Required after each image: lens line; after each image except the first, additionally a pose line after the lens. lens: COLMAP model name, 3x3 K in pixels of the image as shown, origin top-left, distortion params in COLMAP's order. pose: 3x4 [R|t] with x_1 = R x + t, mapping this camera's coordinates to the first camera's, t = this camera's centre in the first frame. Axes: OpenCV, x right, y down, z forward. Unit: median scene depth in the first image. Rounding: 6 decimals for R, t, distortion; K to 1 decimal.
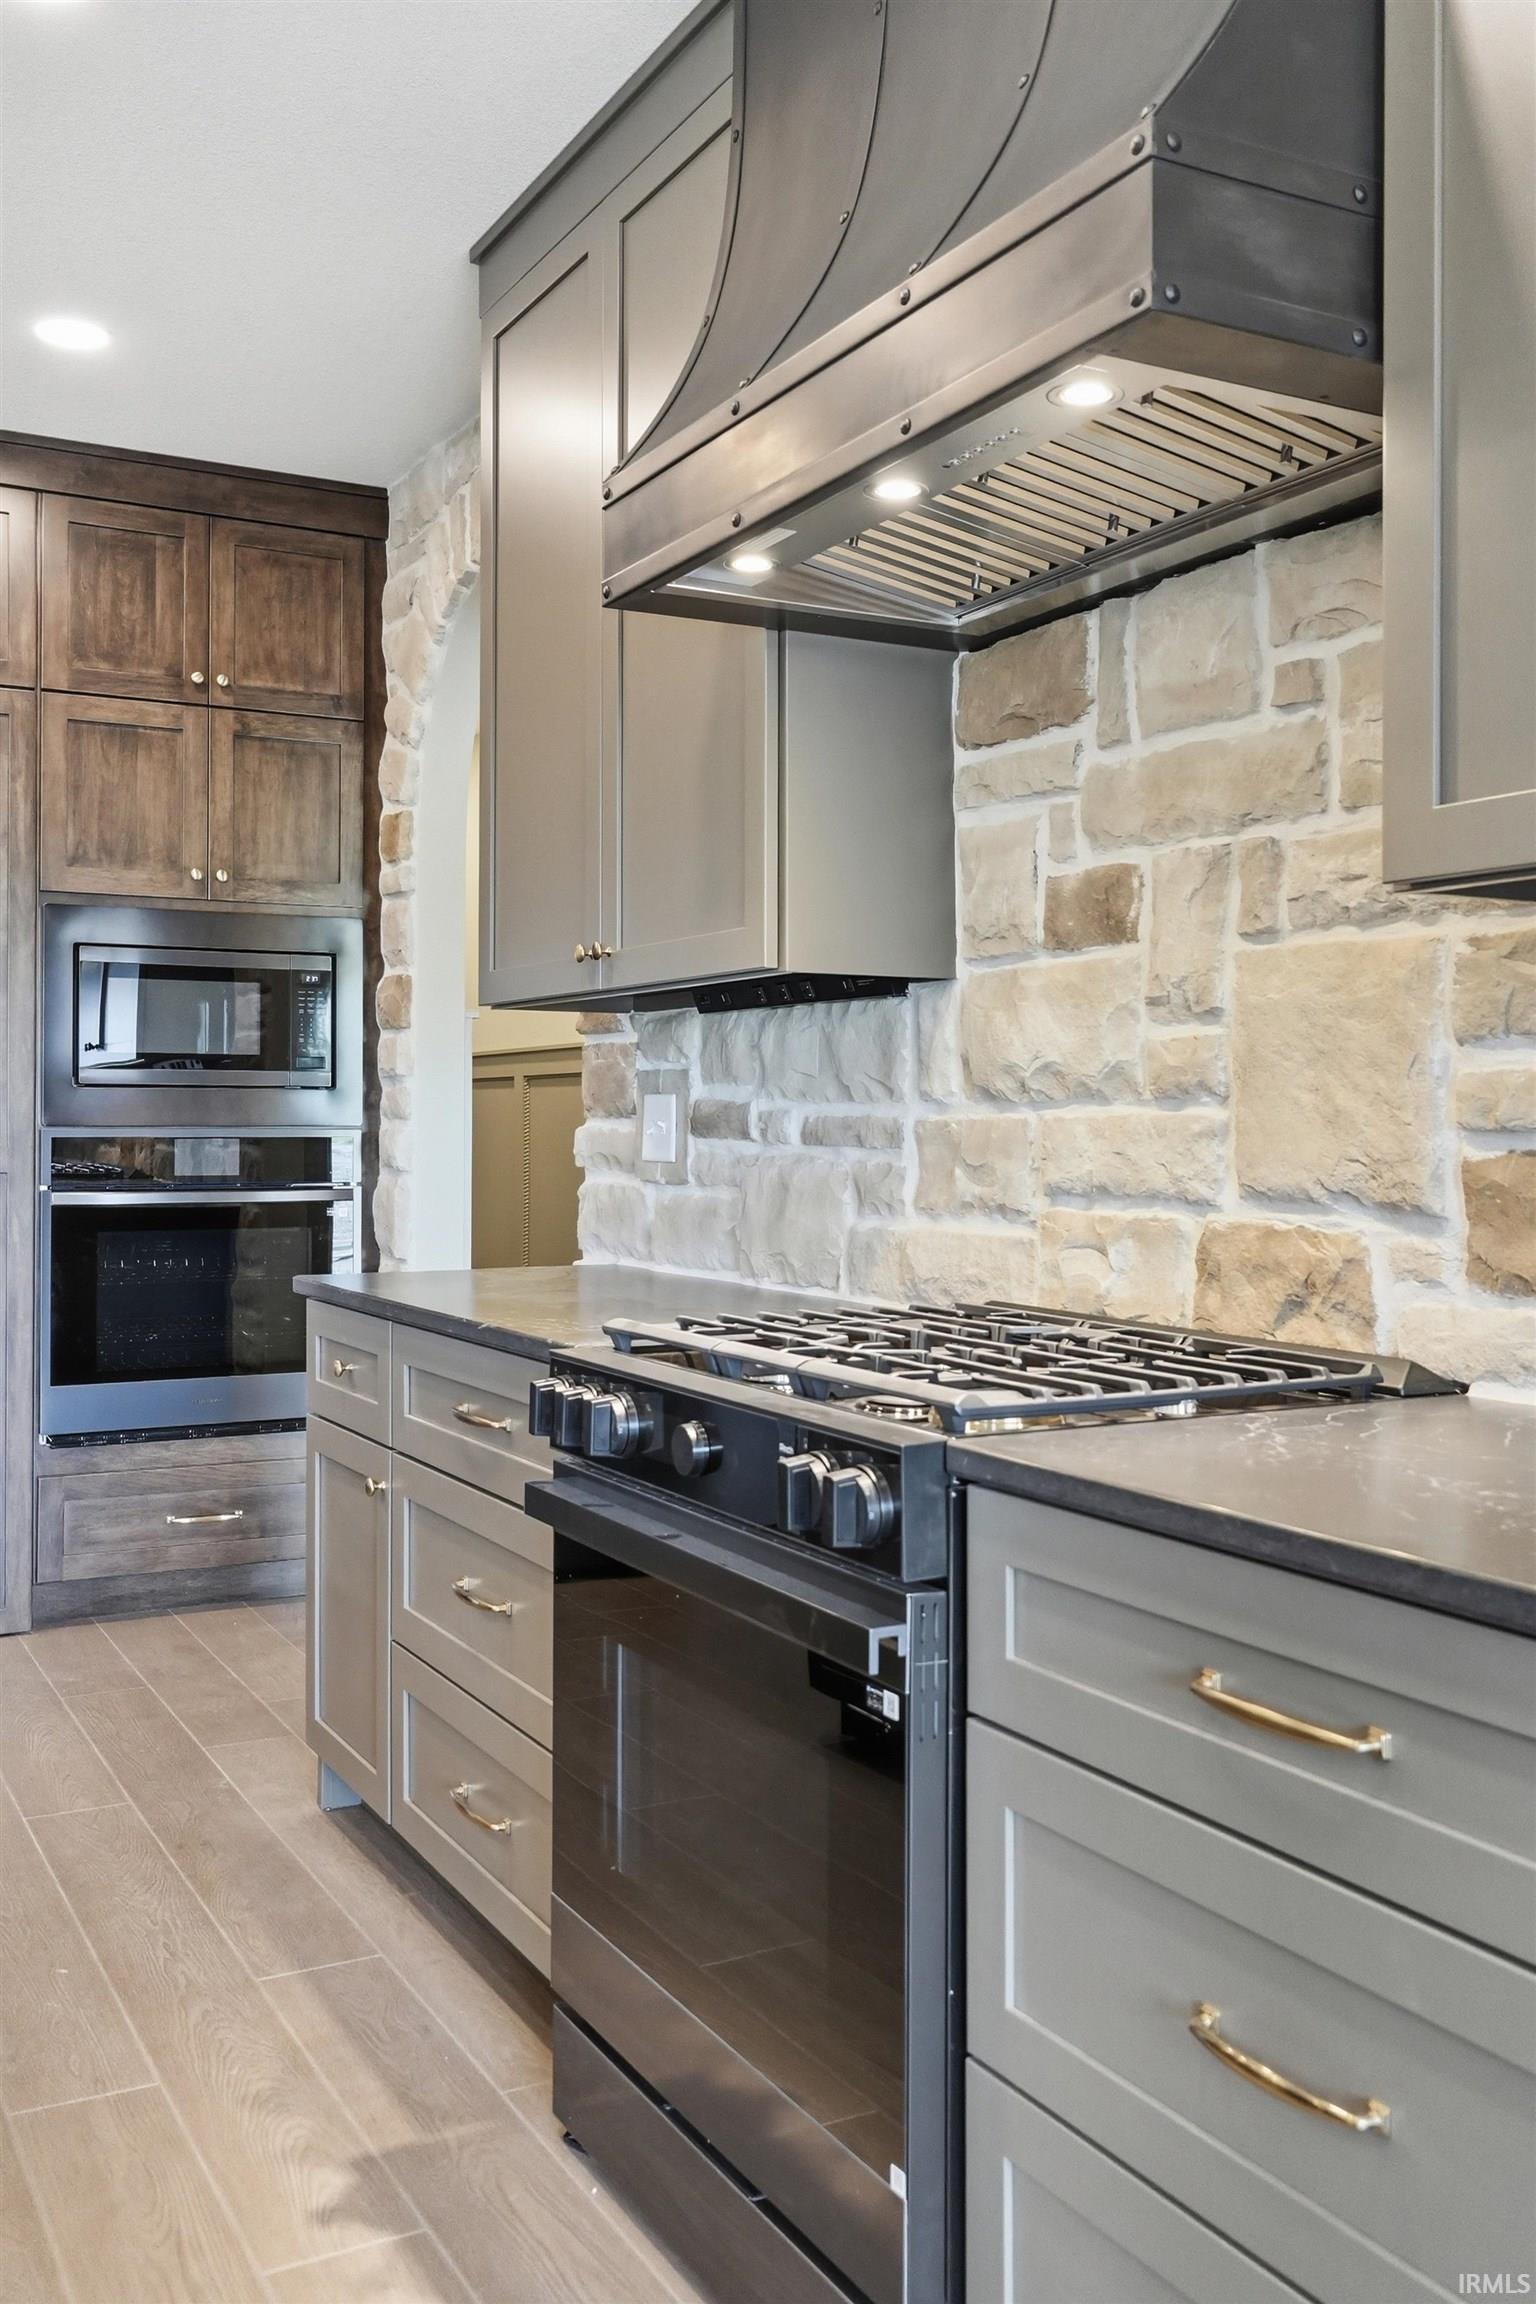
lens RADIAL K [[2000.8, 0, 755.0], [0, 2000.8, 1107.3], [0, 0, 1]] dist [-0.008350, 0.001026]
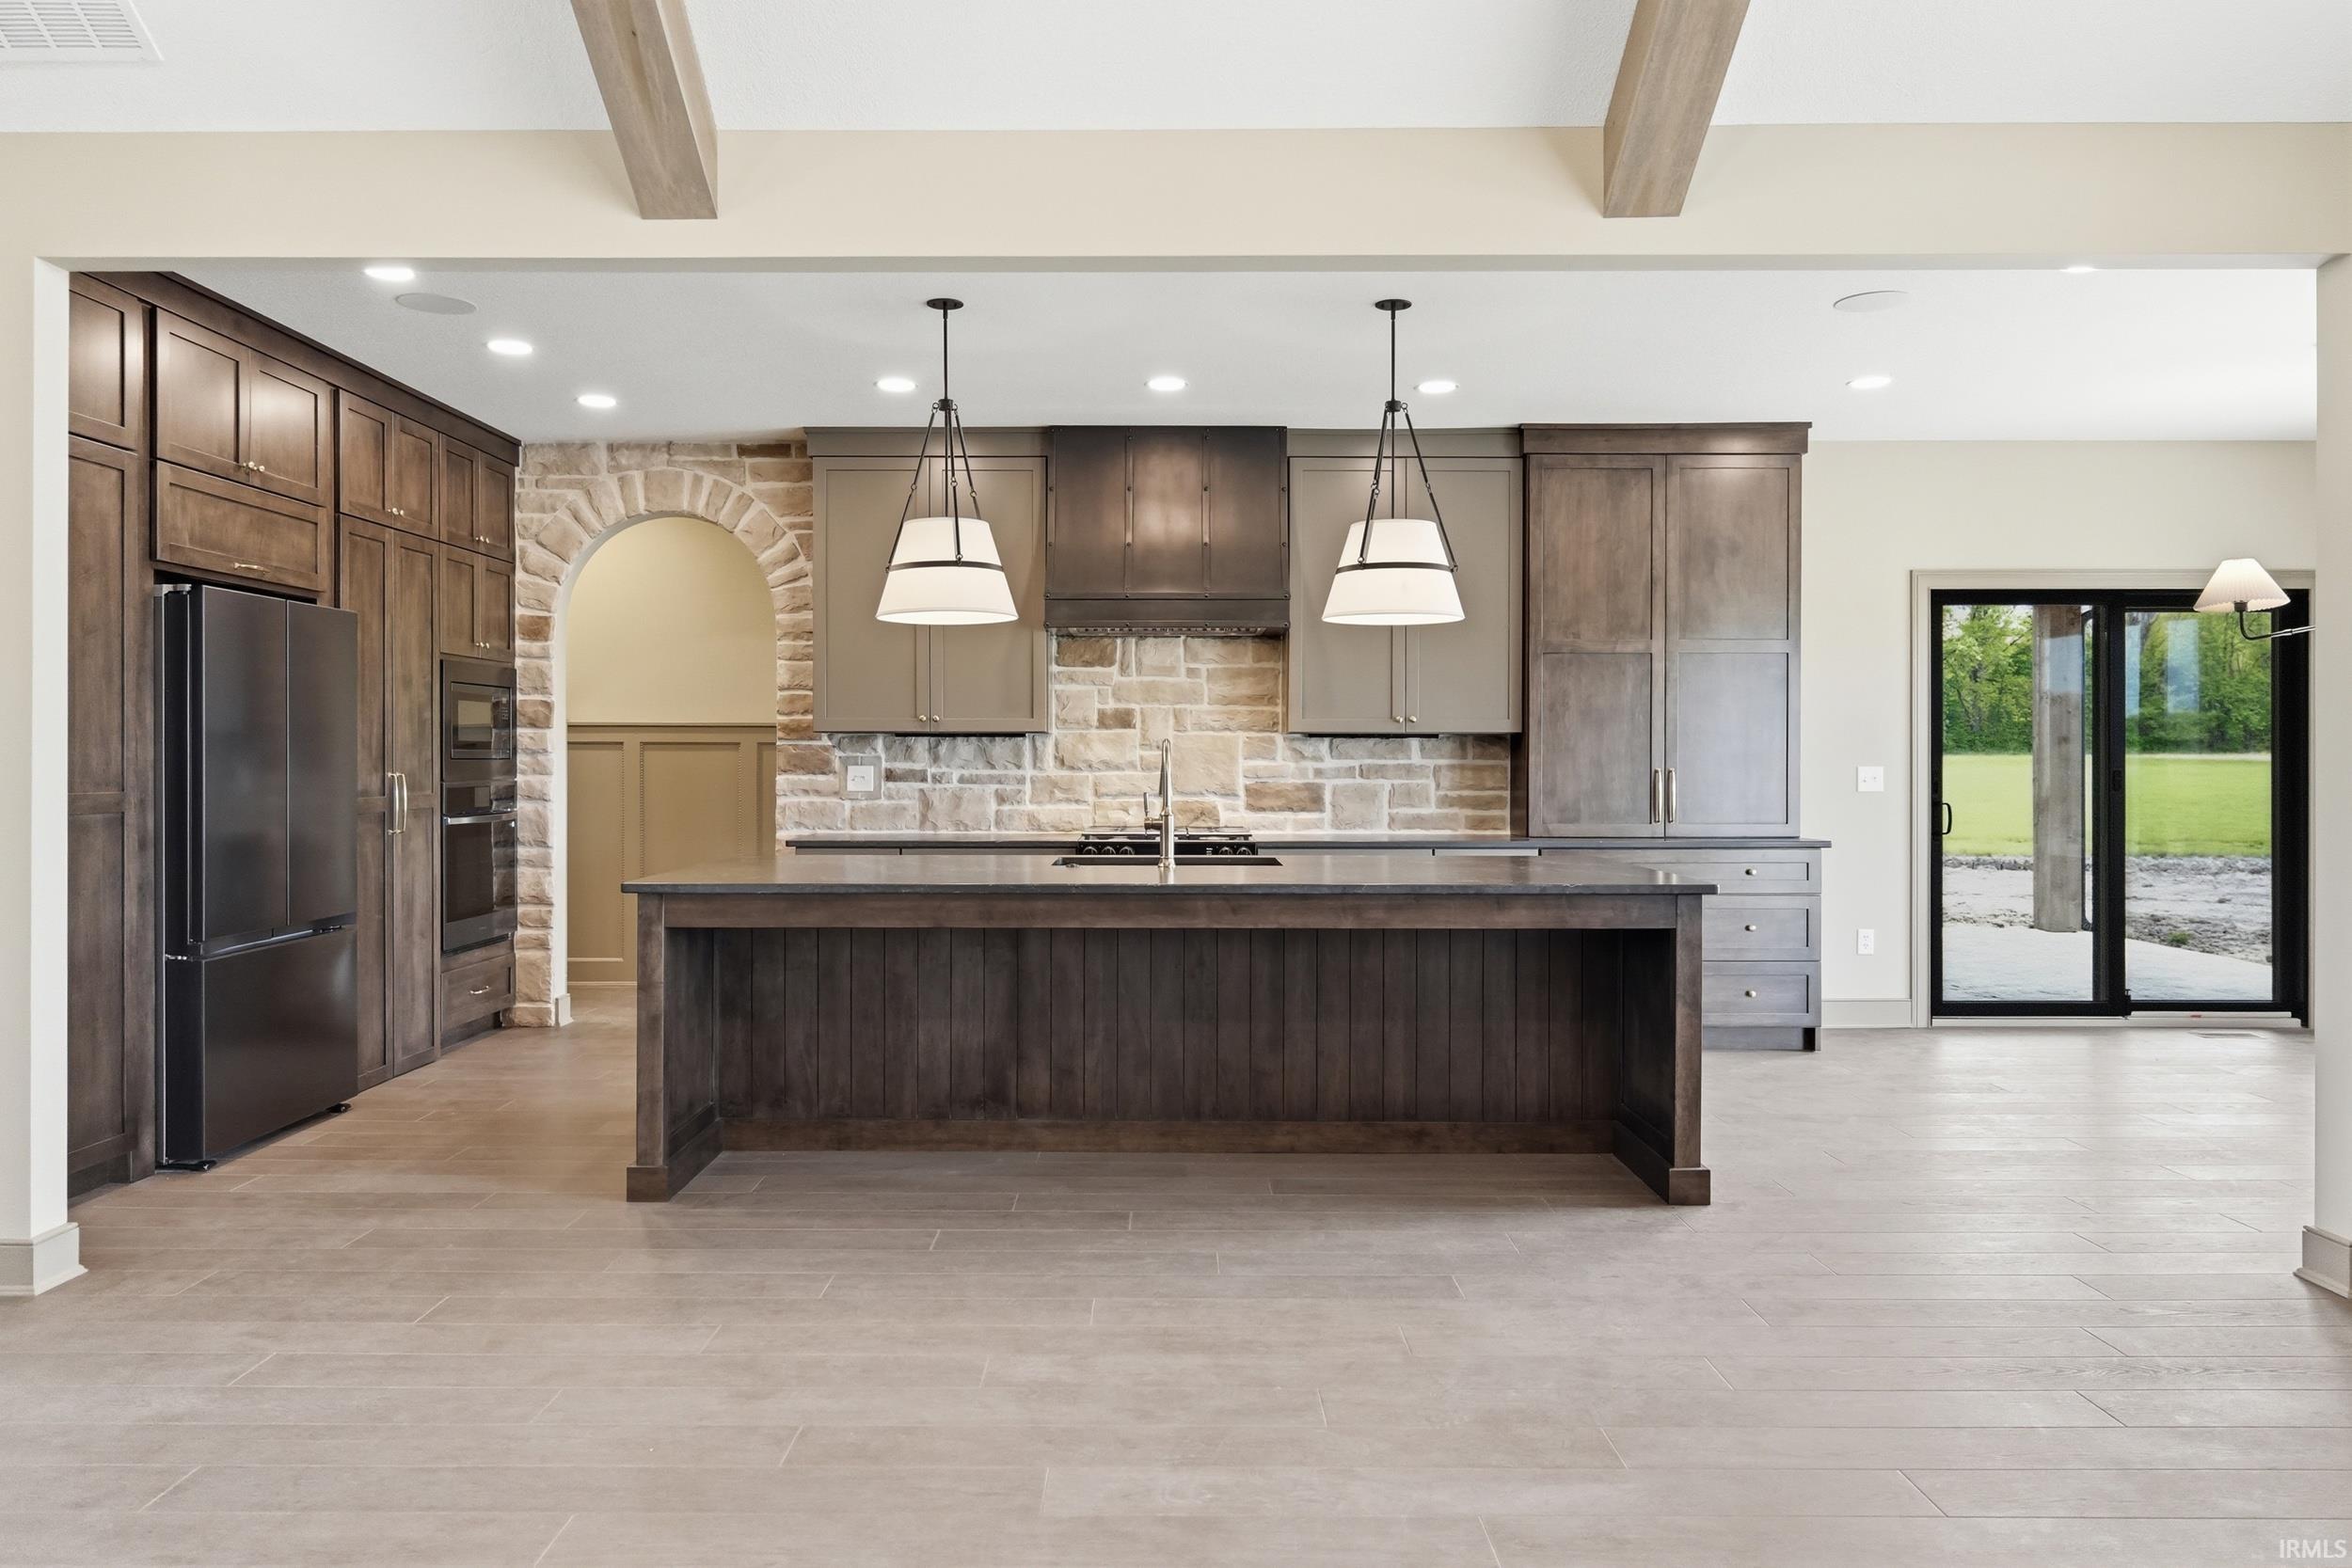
lens RADIAL K [[1609.0, 0, 1153.1], [0, 1609.0, 759.6], [0, 0, 1]] dist [-0.005074, 0.005591]
pose [[0.477388, -0.003213, 0.878687, -2.338119], [-0.005277, 0.999965, 0.006524, -0.041129], [-0.878677, -0.007751, 0.477354, -0.467415]]
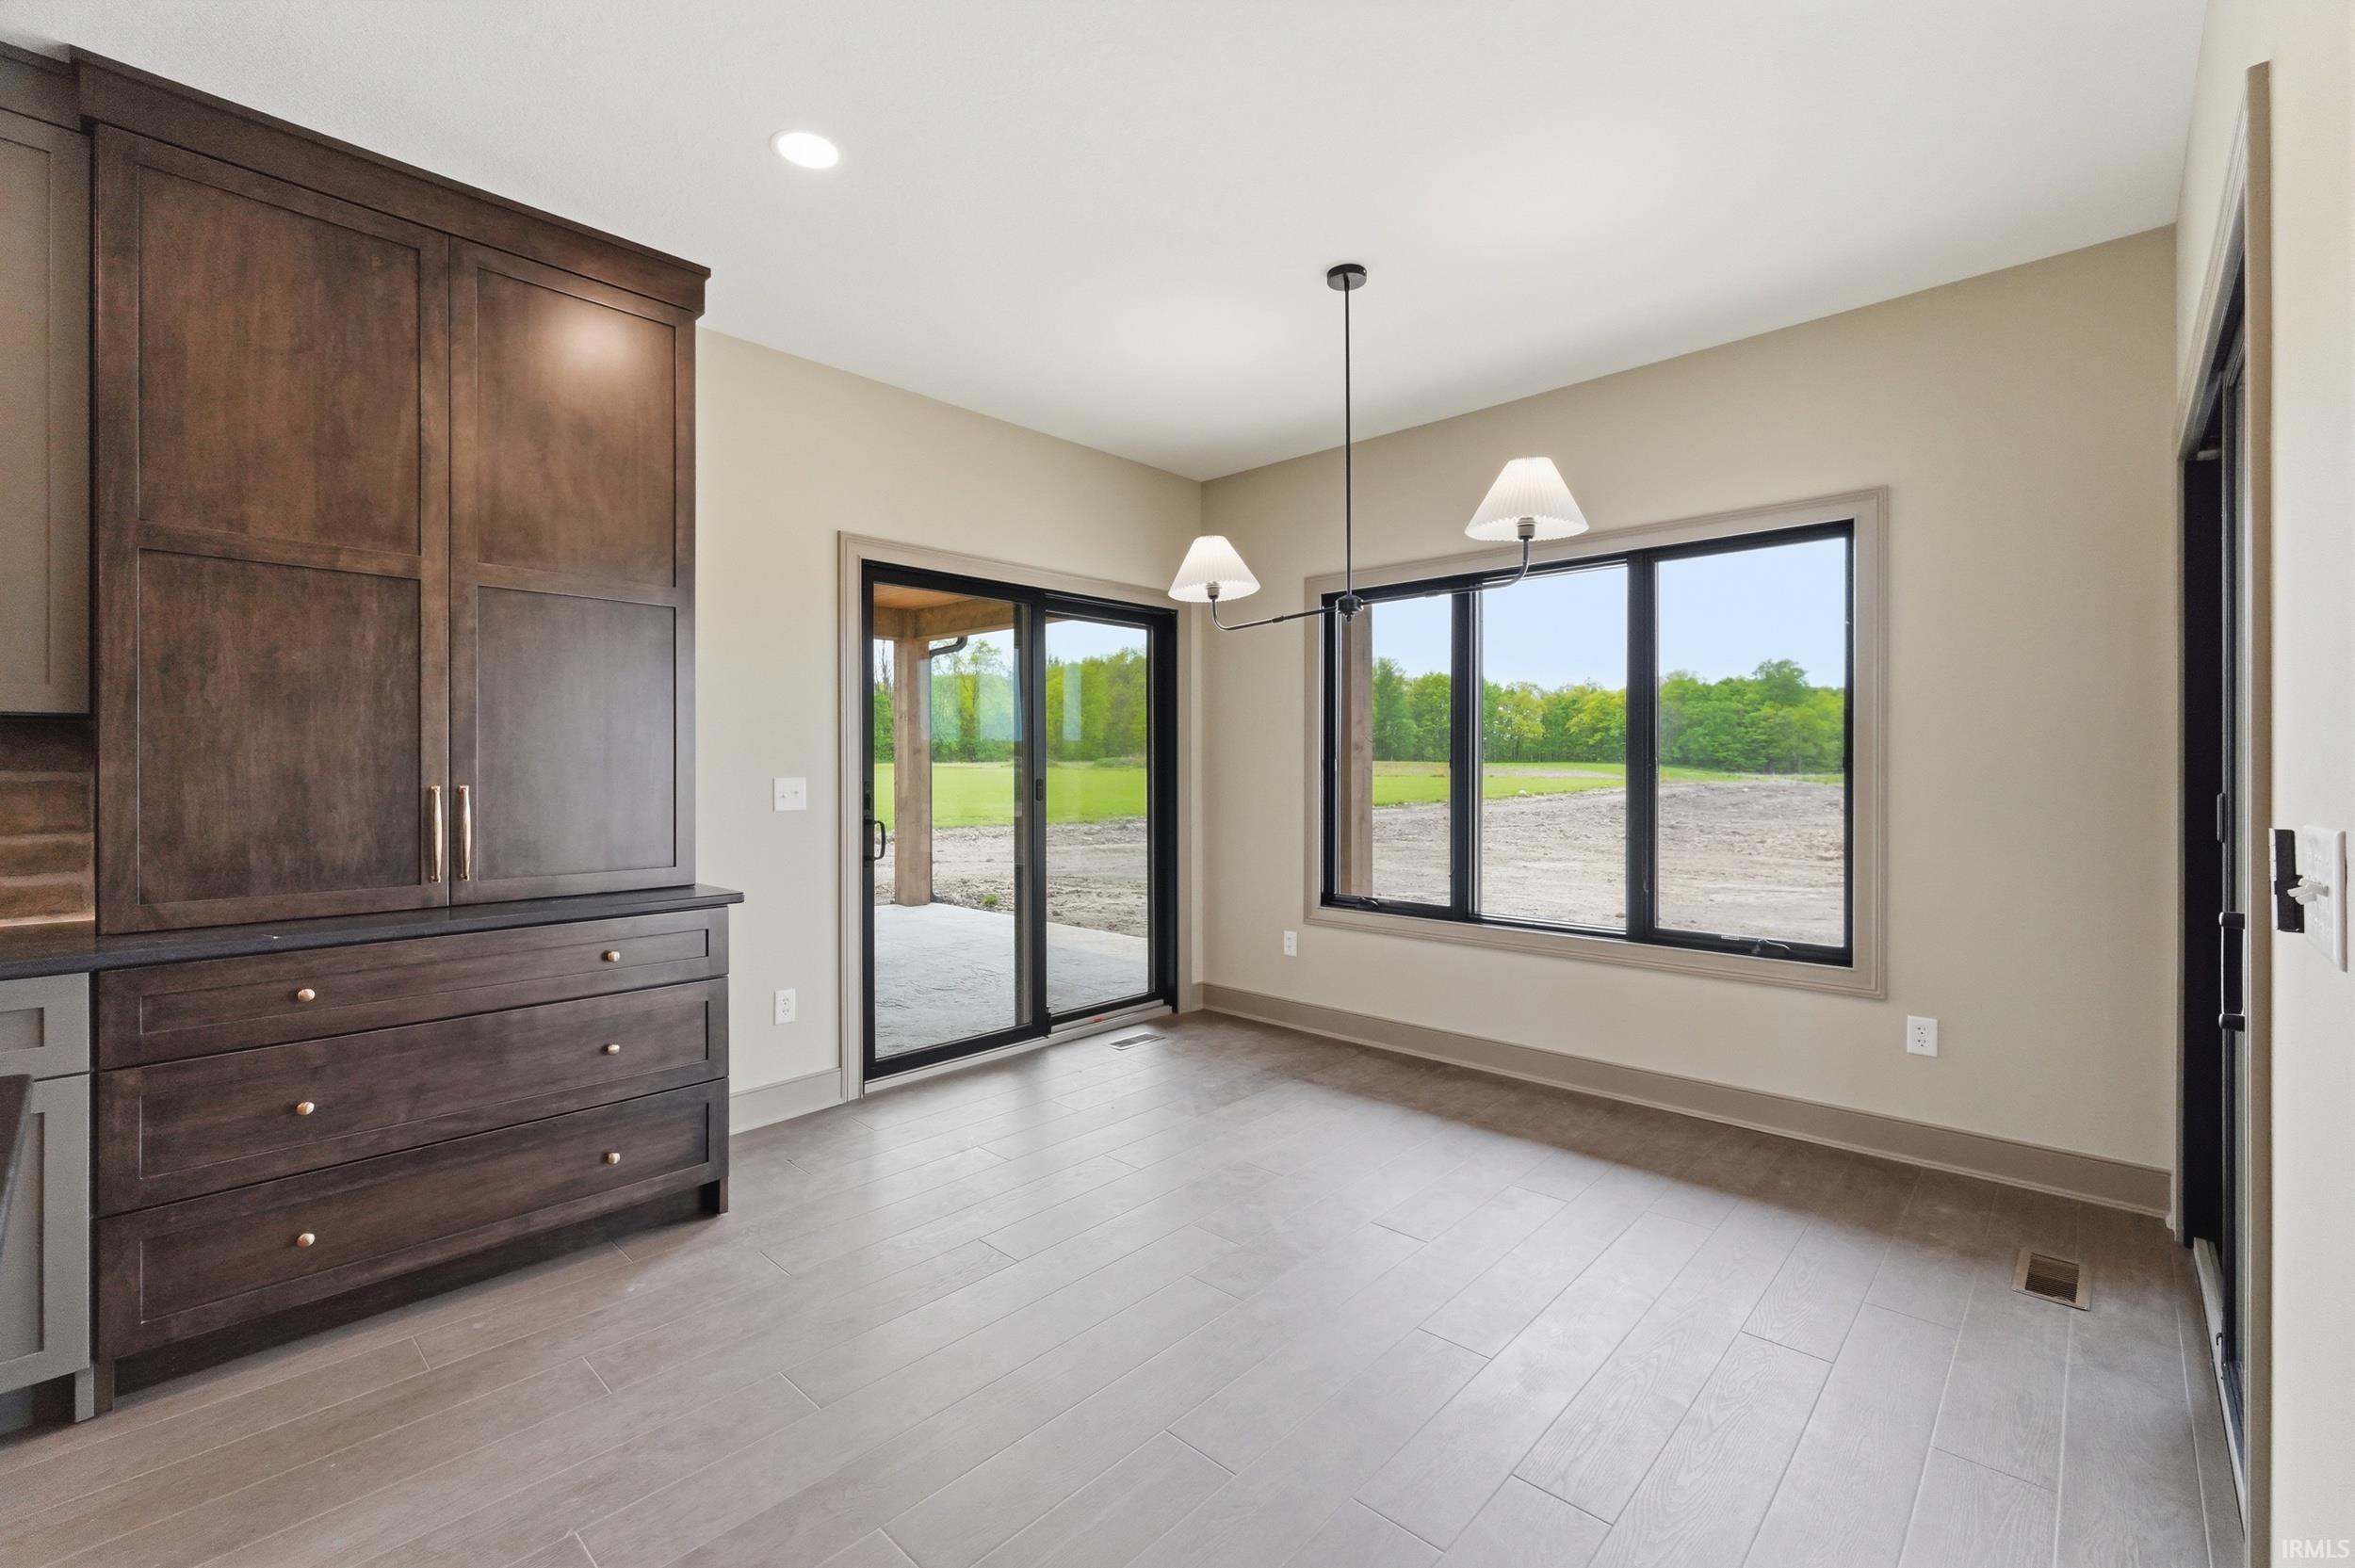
lens RADIAL K [[1004.1, 0, 1178.4], [0, 1004.1, 770.9], [0, 0, 1]] dist [0.000573, -0.000687]
pose [[-0.318515, -0.007878, 0.947885, -0.664206], [-0.007229, 0.999957, 0.005882, -0.038004], [-0.947890, -0.004979, -0.318558, -0.285922]]
